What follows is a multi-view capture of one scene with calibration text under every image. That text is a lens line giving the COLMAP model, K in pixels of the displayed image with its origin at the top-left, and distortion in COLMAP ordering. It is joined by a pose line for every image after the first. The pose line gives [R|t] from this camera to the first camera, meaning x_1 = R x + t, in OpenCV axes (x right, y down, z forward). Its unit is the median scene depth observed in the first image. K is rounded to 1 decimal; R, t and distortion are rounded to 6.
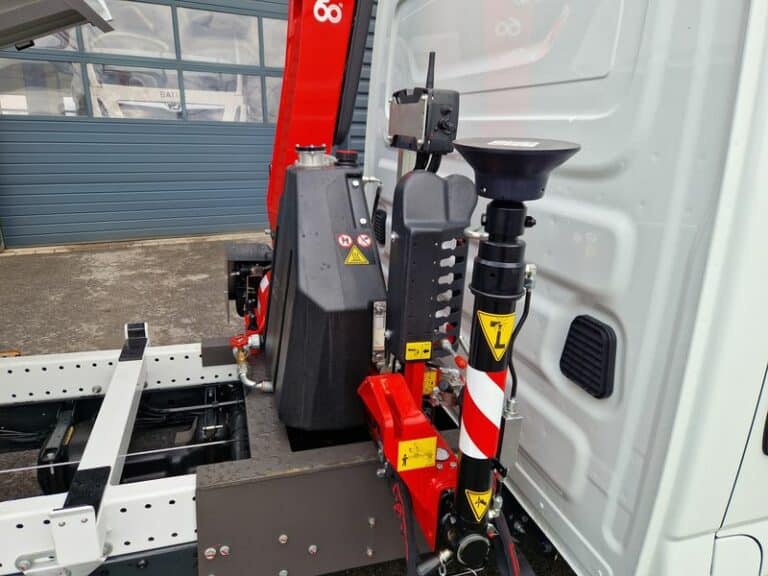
lens RADIAL K [[518.4, 0, 381.7], [0, 518.4, 282.4], [0, 0, 1]] dist [0.080200, -0.070408]
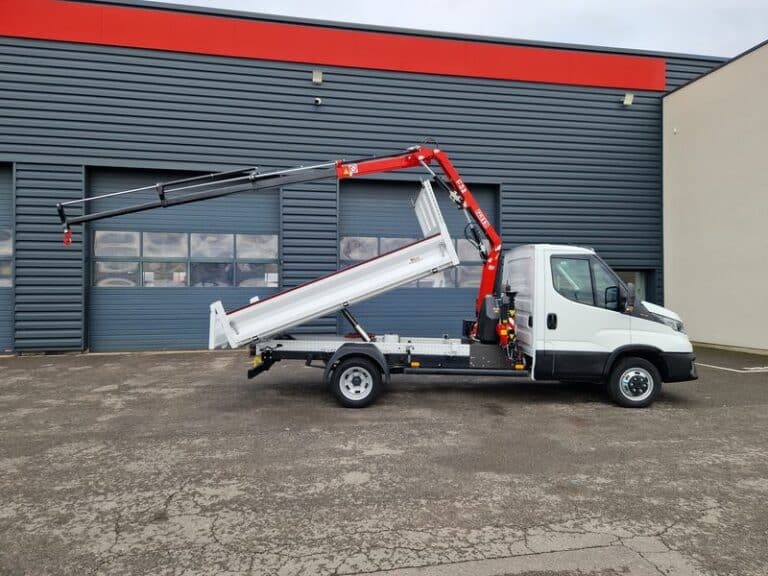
lens RADIAL K [[518.4, 0, 381.7], [0, 518.4, 282.4], [0, 0, 1]] dist [0.080200, -0.070408]
pose [[0.956614, -0.019634, -0.290696, 0.448822], [-0.067190, 0.955969, -0.285673, 1.471227], [0.283505, 0.292811, 0.913174, -5.056491]]
